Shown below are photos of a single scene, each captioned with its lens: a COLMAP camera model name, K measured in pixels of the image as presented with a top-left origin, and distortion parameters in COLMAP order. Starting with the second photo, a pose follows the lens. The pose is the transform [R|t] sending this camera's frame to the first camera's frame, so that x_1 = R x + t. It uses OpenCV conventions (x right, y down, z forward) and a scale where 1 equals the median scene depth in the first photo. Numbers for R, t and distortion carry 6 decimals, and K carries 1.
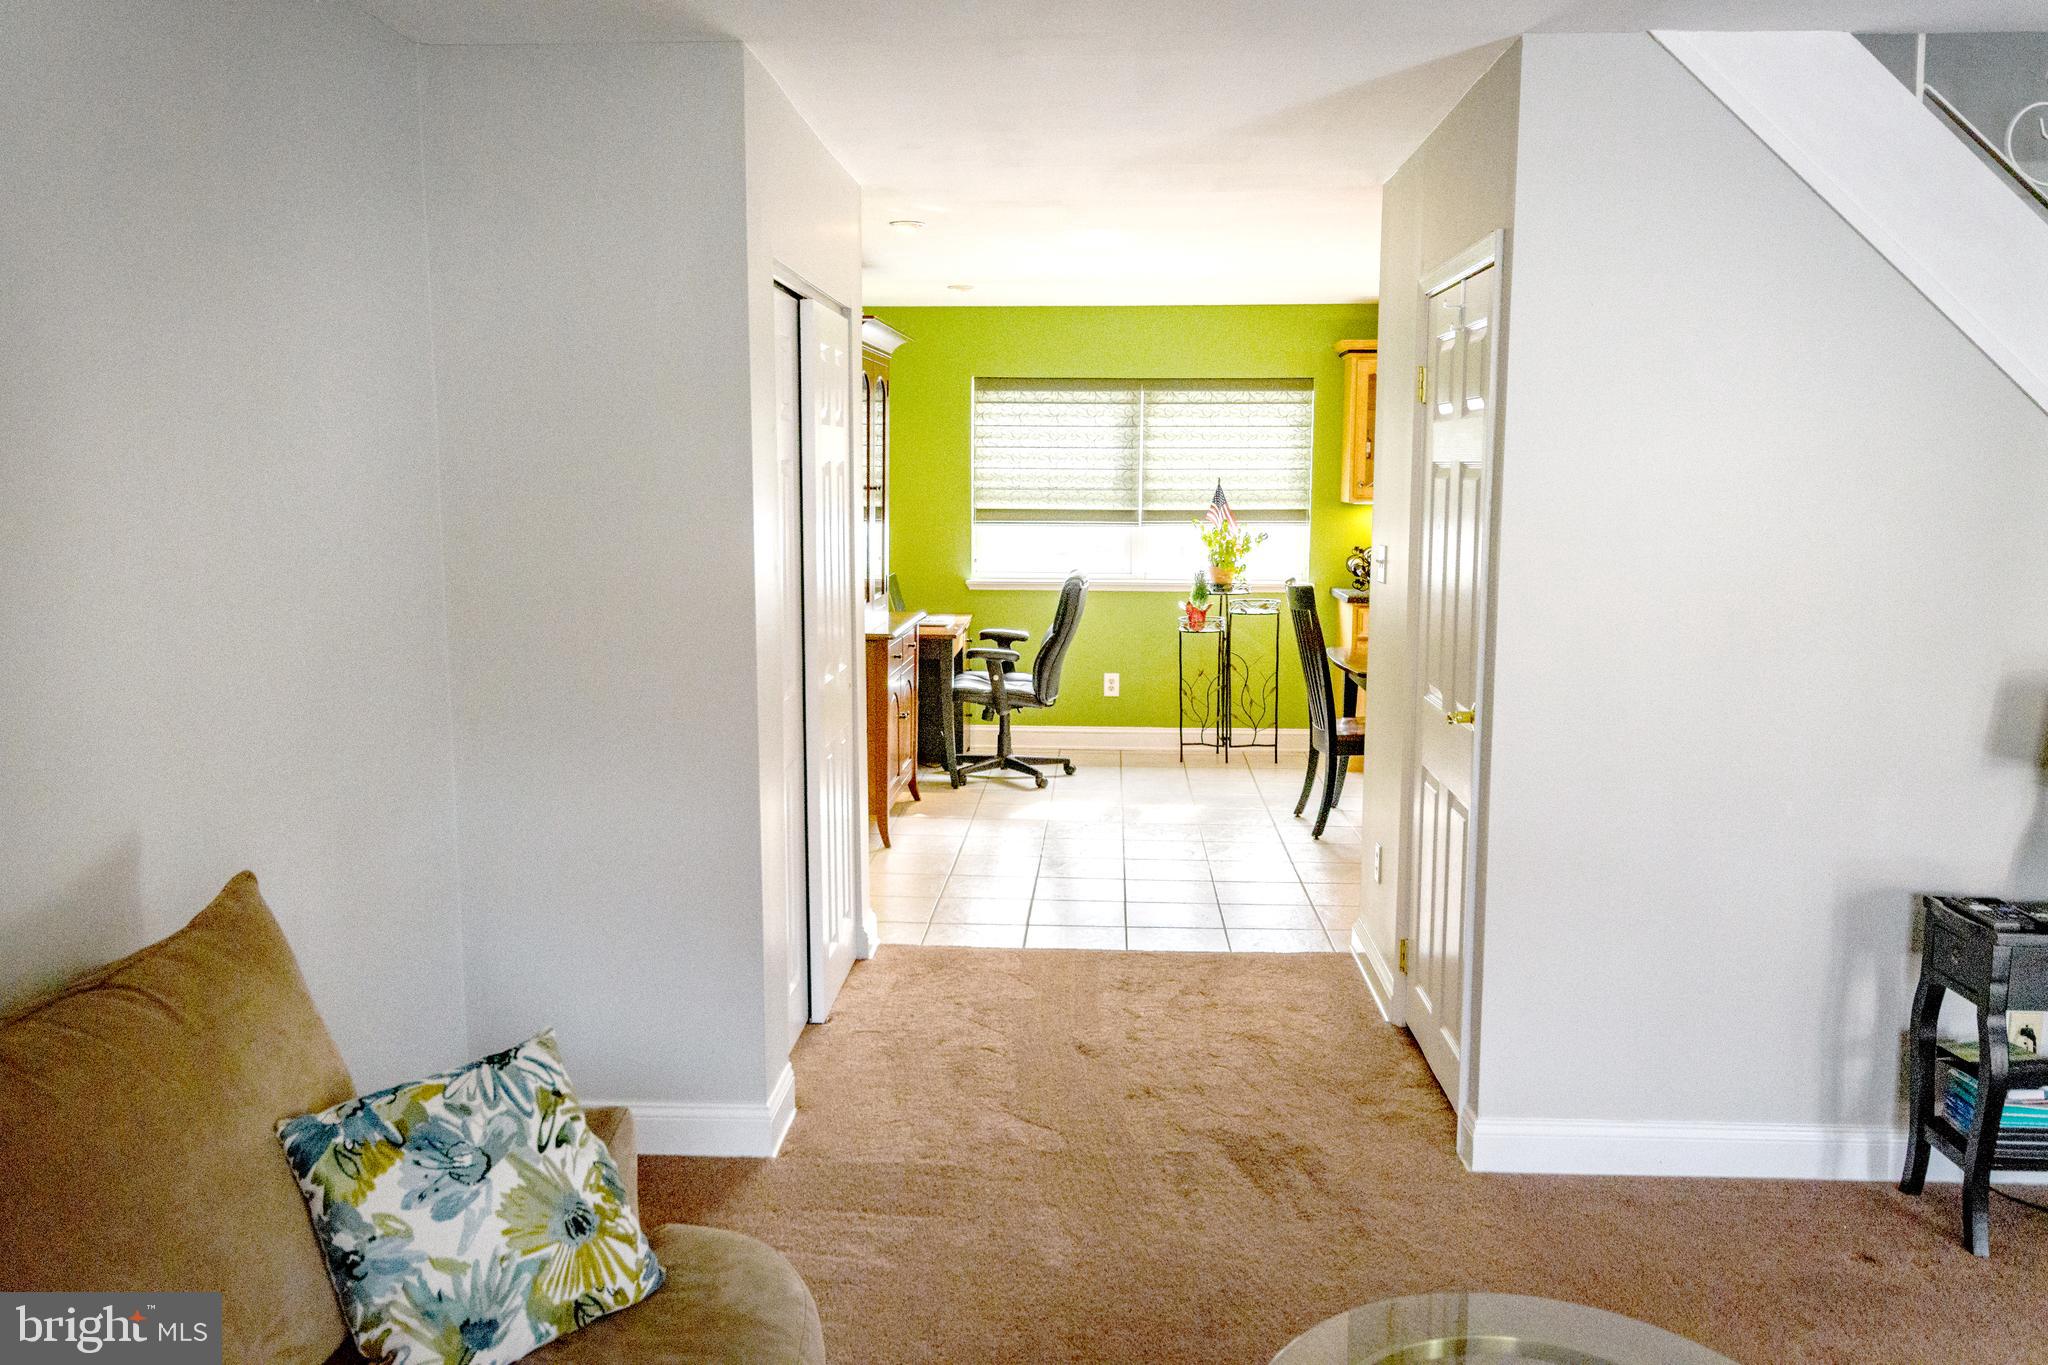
lens RADIAL K [[1597.6, 0, 1027.4], [0, 1597.6, 699.7], [0, 0, 1]] dist [0.001216, -0.005101]
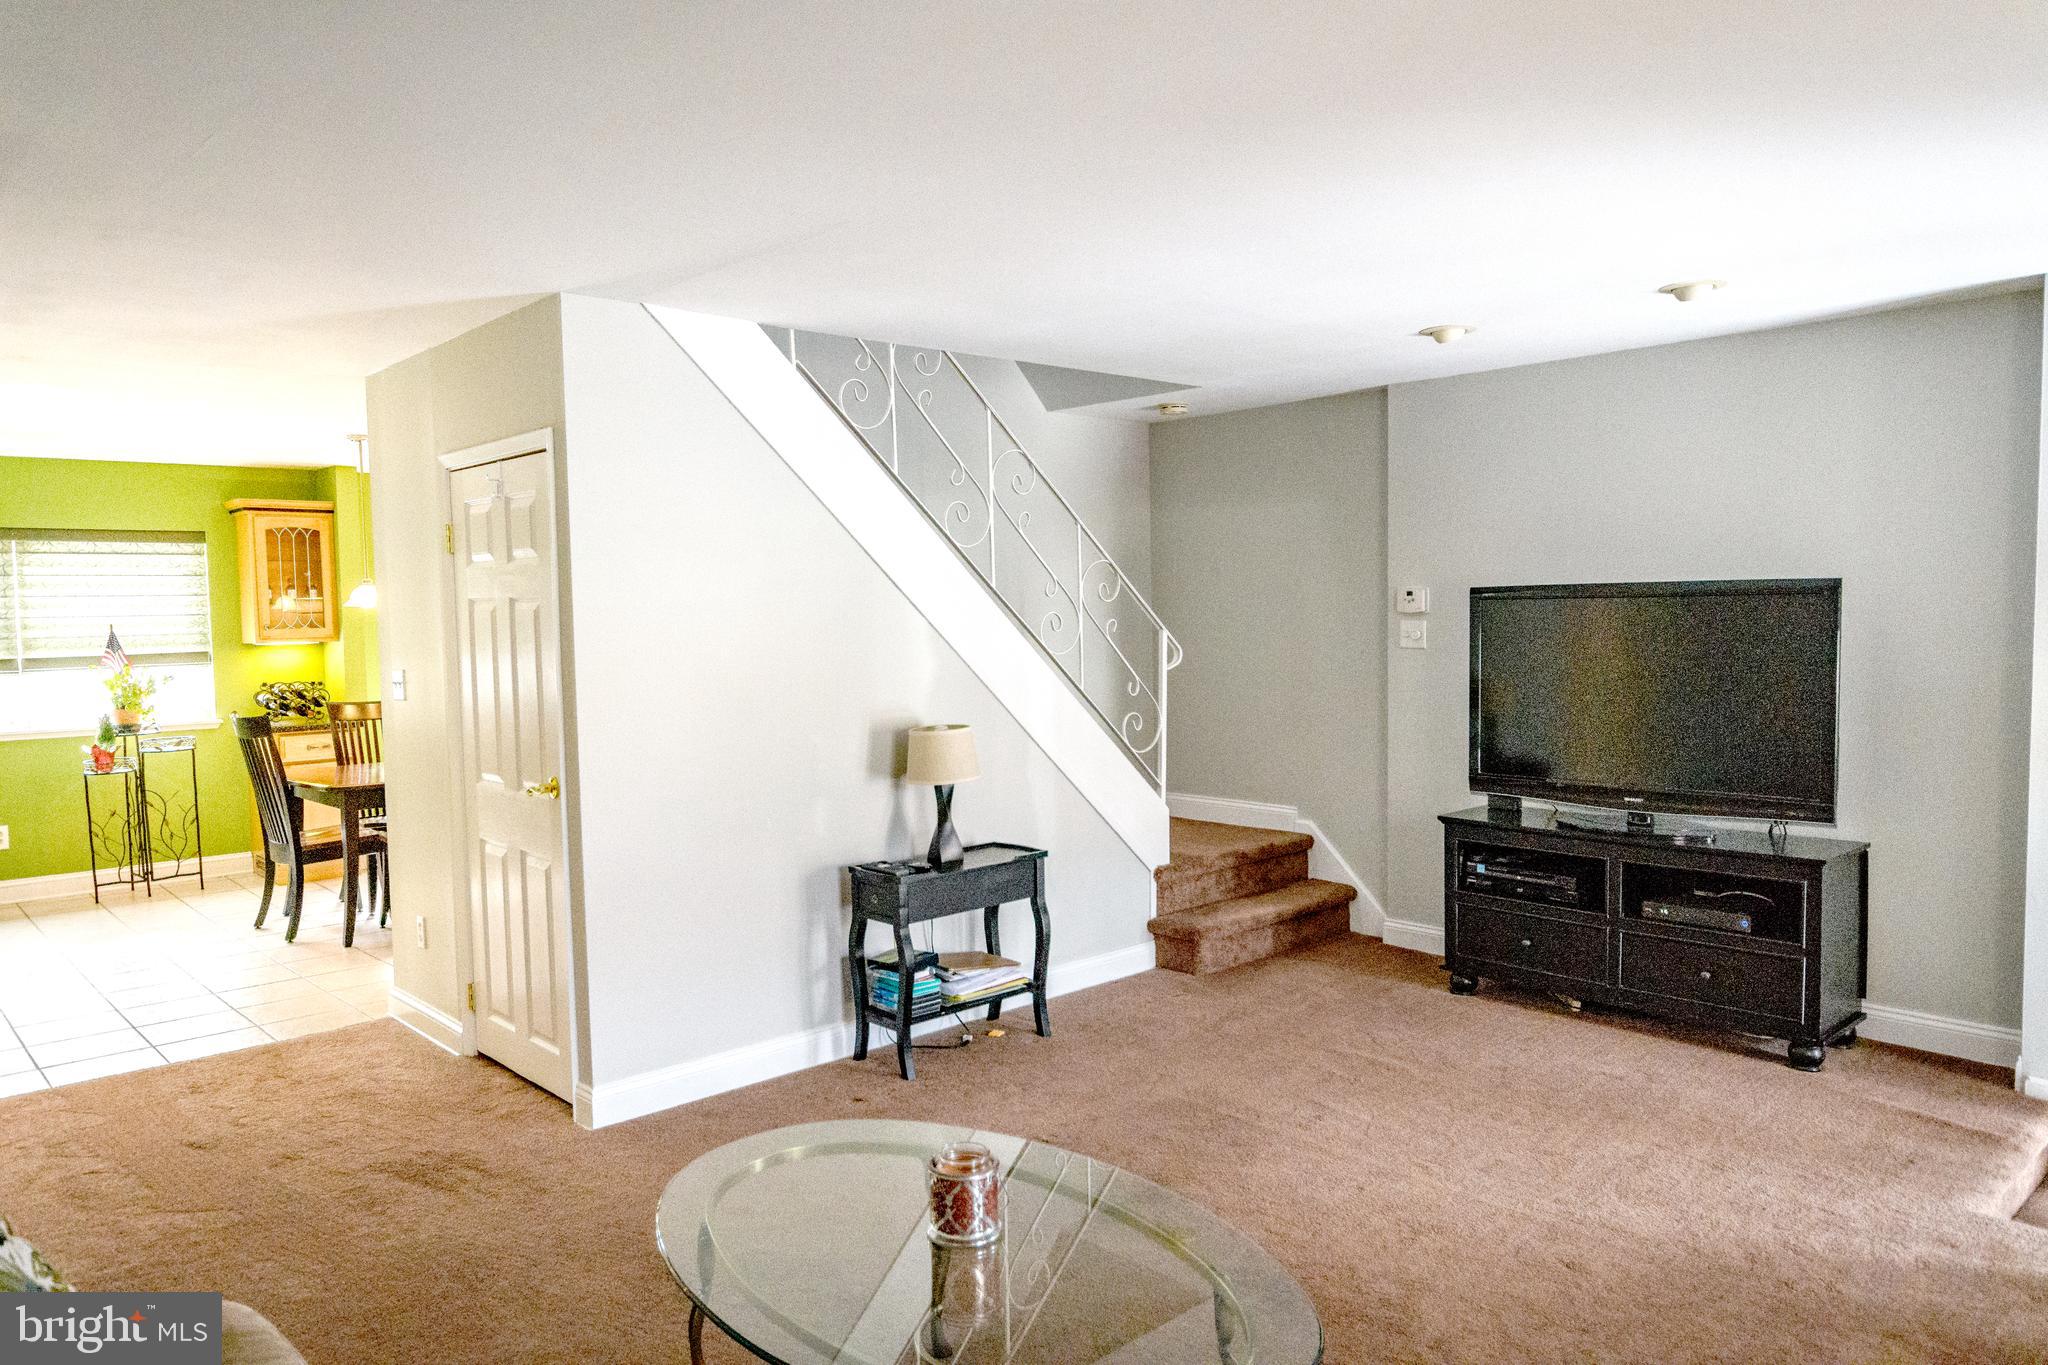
lens RADIAL K [[1364.2, 0, 1026.7], [0, 1364.2, 689.0], [0, 0, 1]] dist [-0.010750, -0.000562]
pose [[0.694039, -0.056504, 0.717716, -0.203846], [0.121160, 0.991864, -0.039076, 0.017772], [-0.709669, 0.114079, 0.695238, -0.057346]]
